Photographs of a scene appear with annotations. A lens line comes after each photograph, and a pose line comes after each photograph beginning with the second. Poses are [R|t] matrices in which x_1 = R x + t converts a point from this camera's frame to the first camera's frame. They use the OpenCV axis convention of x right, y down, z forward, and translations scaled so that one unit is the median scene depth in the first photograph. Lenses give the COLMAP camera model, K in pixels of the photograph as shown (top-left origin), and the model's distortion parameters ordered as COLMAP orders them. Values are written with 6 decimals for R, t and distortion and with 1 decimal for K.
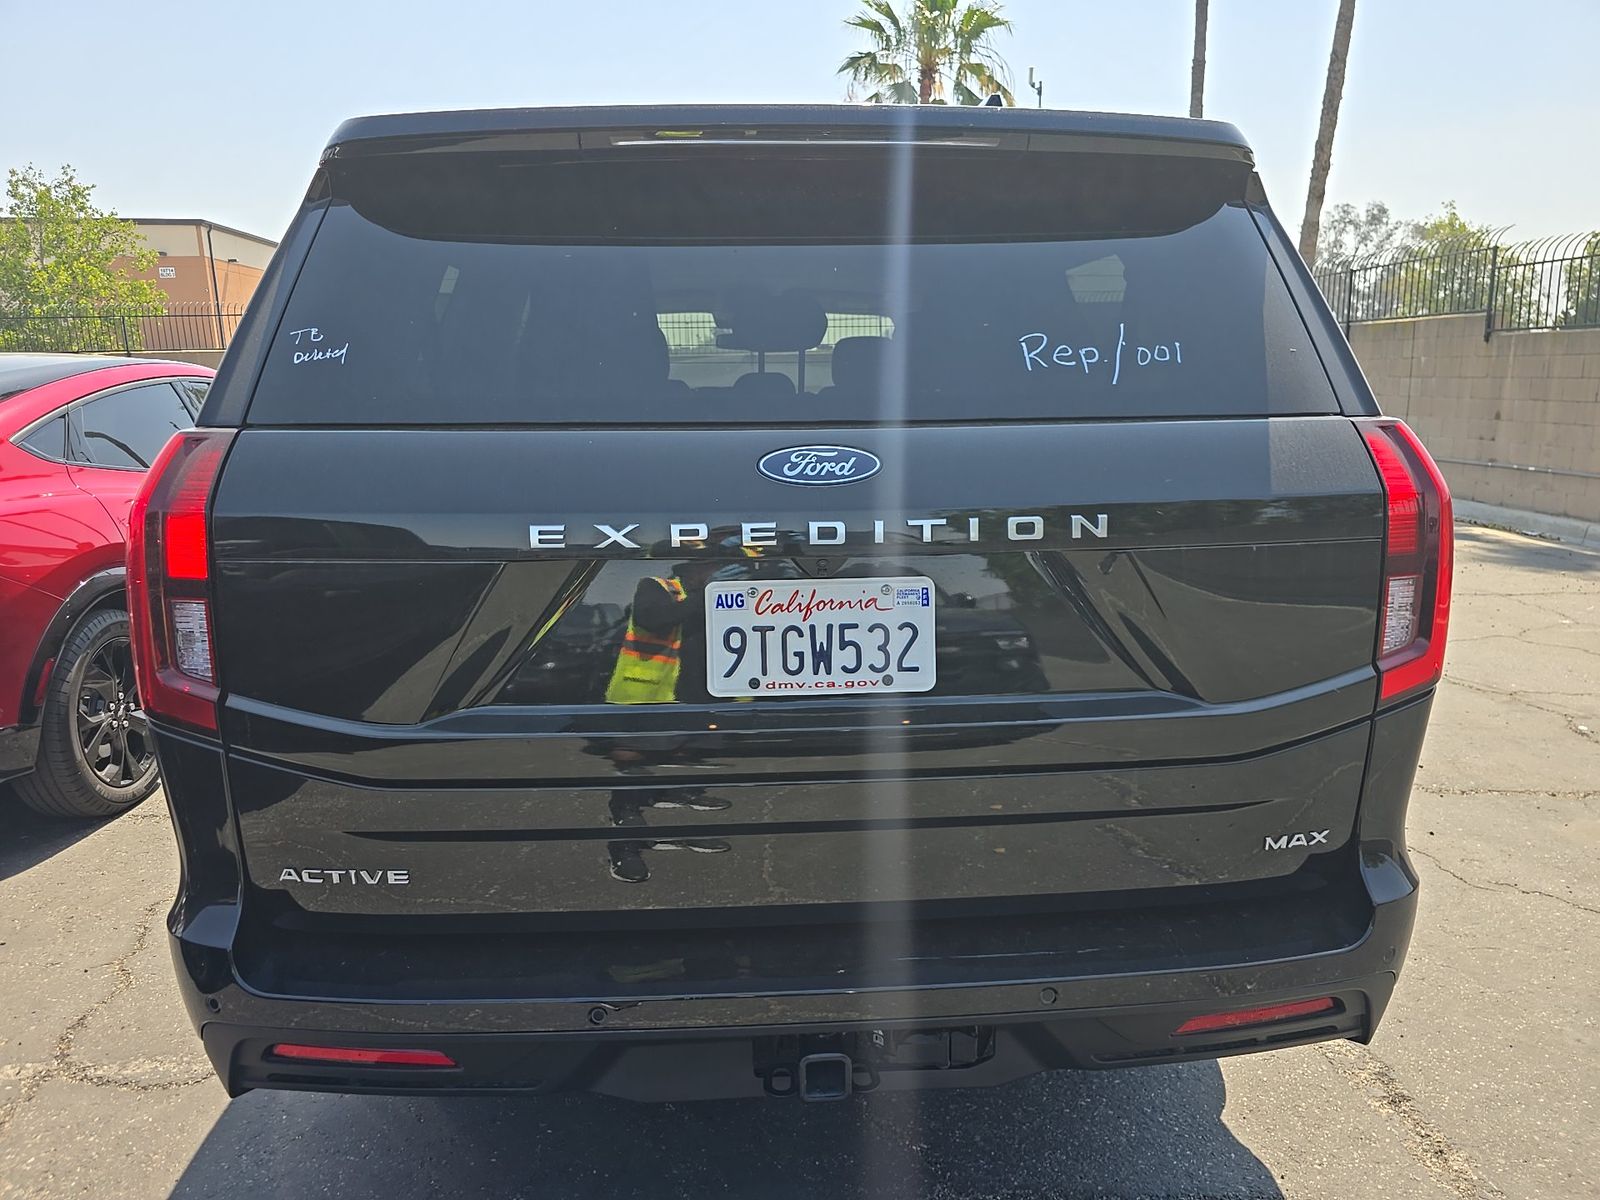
lens RADIAL K [[1077.6, 0, 802.7], [0, 1077.6, 600.4], [0, 0, 1]] dist [0.064111, -0.057732]
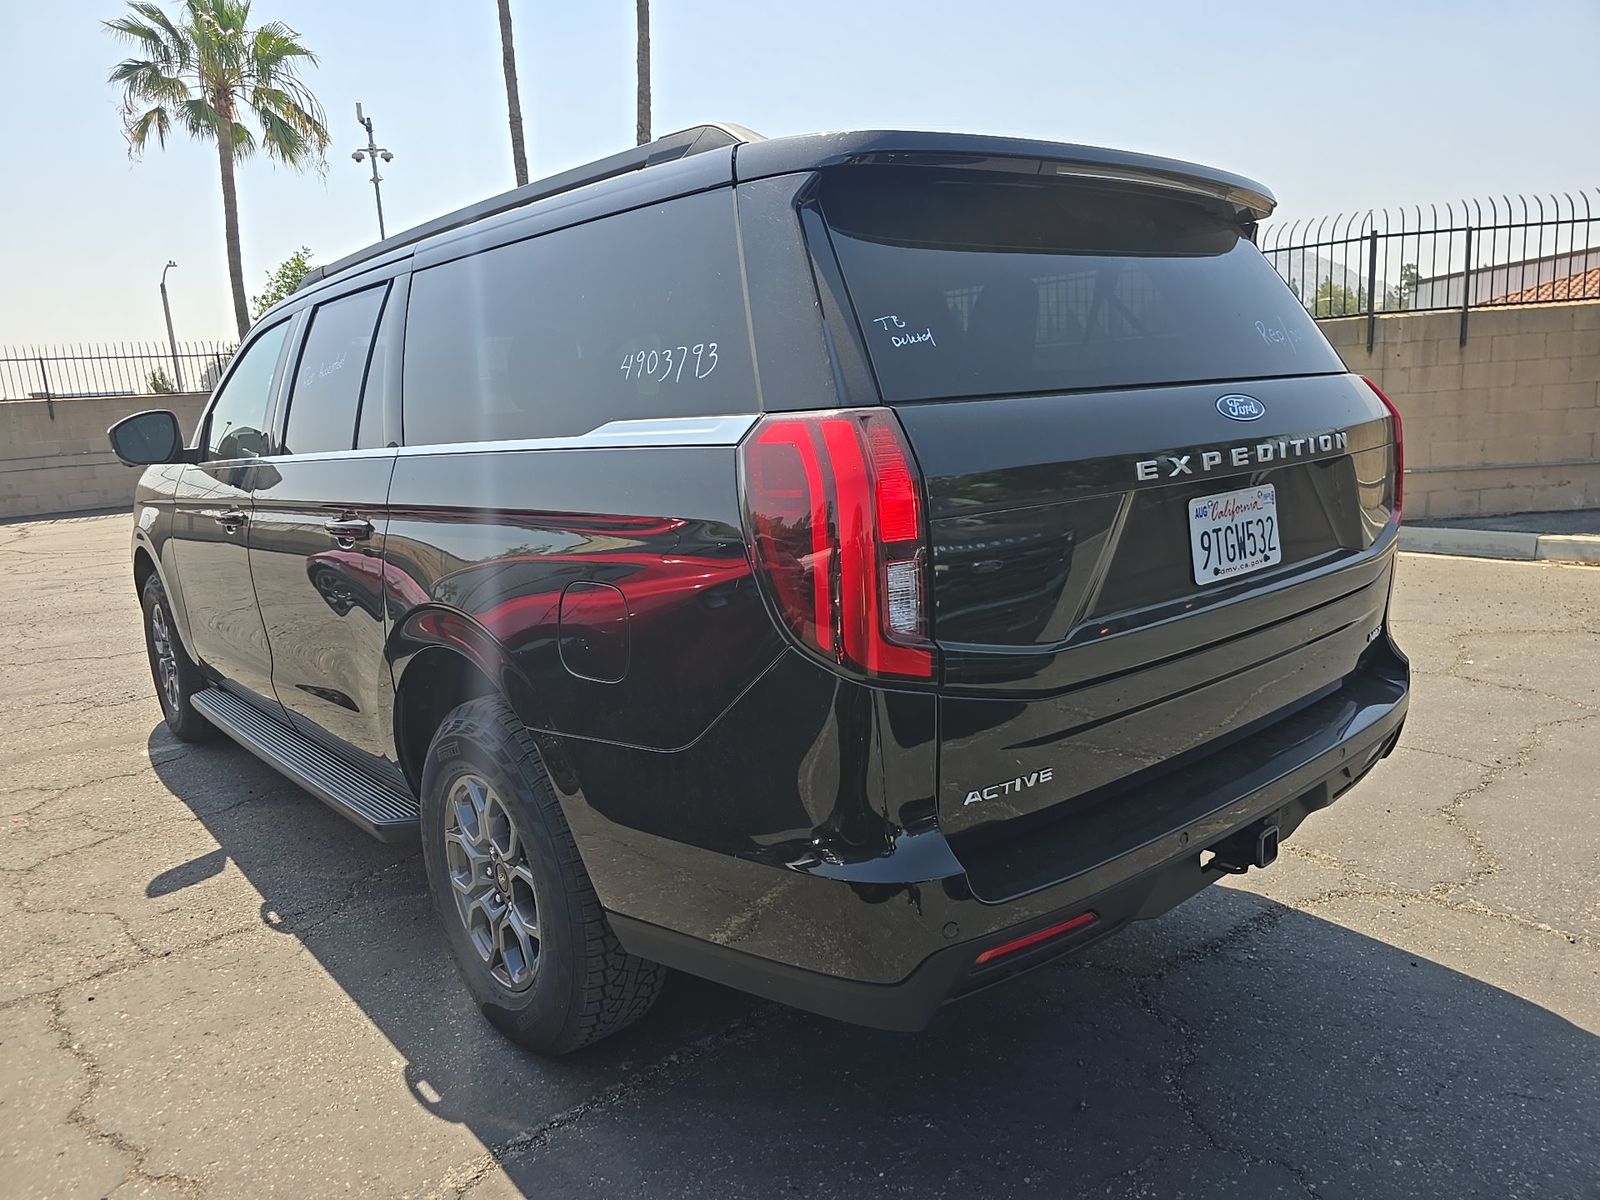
lens RADIAL K [[1077.6, 0, 802.7], [0, 1077.6, 600.4], [0, 0, 1]] dist [0.064111, -0.057732]
pose [[0.802424, -0.143604, 0.579219, -1.256612], [0.165841, 0.986043, 0.014718, 0.006399], [-0.573248, 0.084248, 0.815039, 0.181625]]
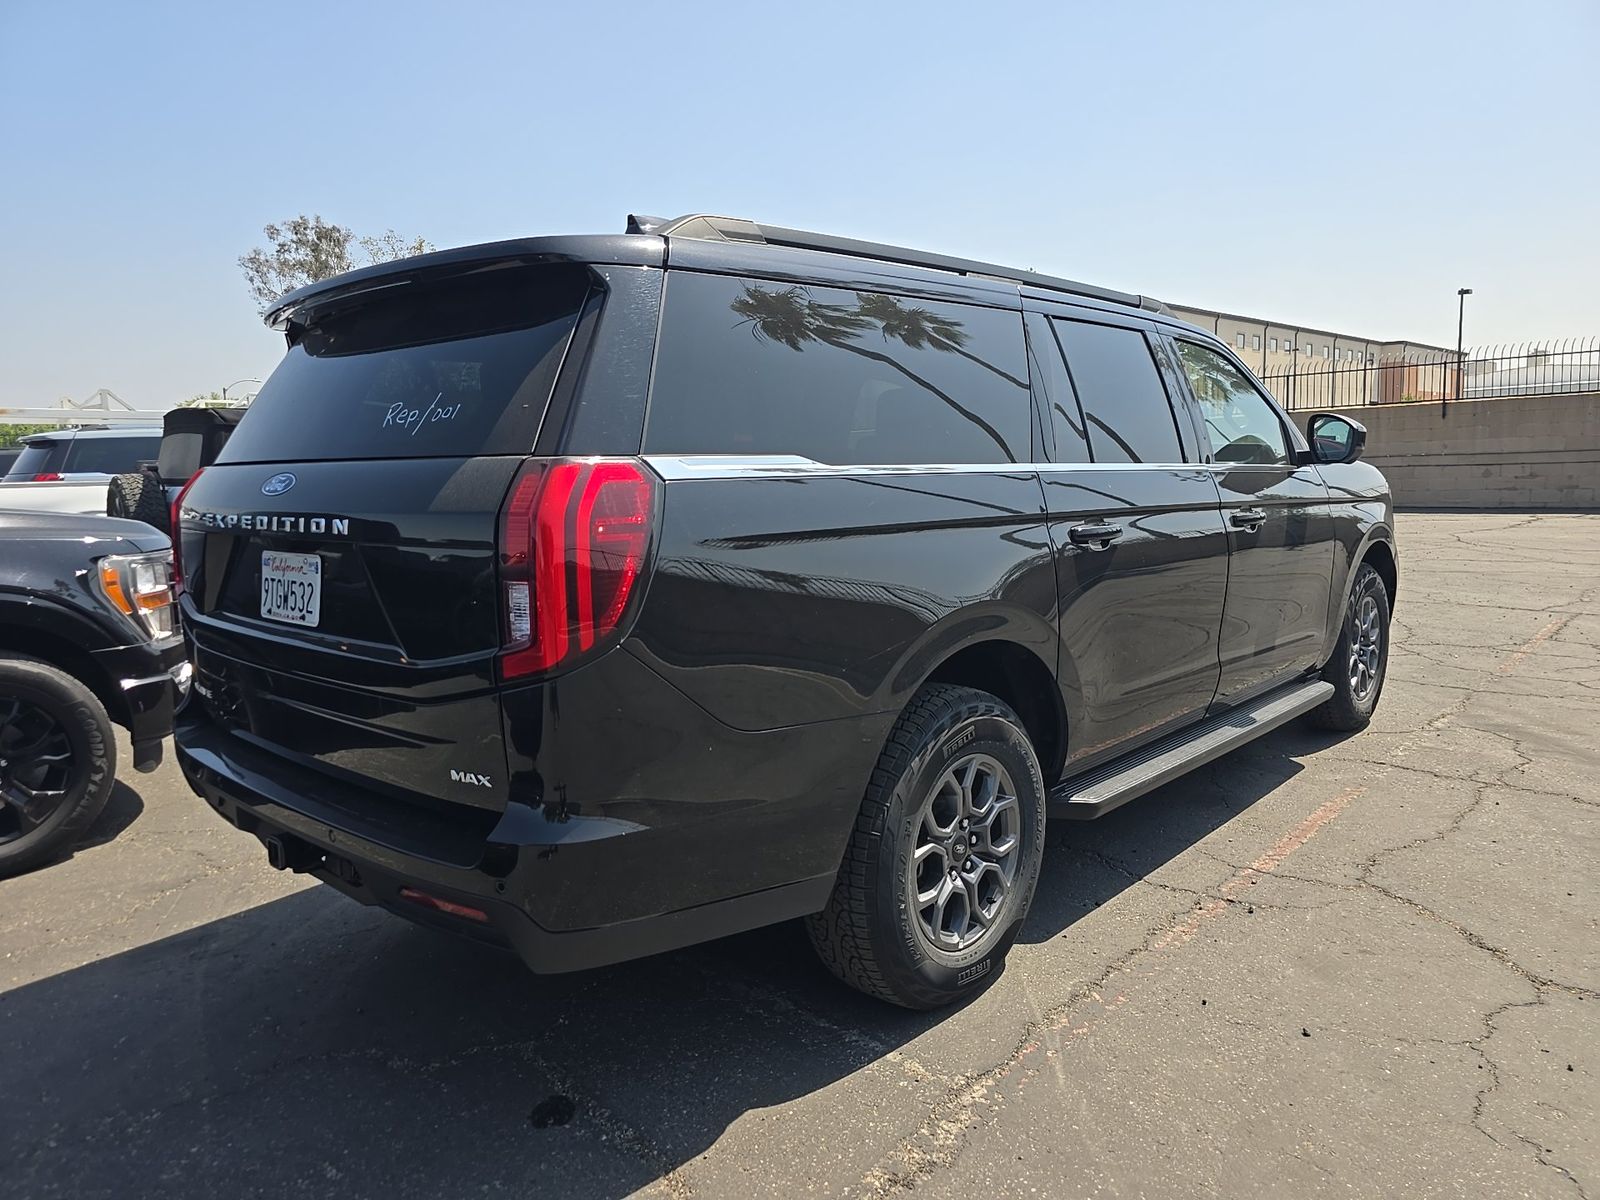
lens RADIAL K [[1077.6, 0, 802.7], [0, 1077.6, 600.4], [0, 0, 1]] dist [0.064111, -0.057732]
pose [[0.690093, 0.083755, -0.718858, 1.780403], [-0.123202, 0.992378, -0.002649, -0.040029], [0.713157, 0.090393, 0.695152, 0.391656]]
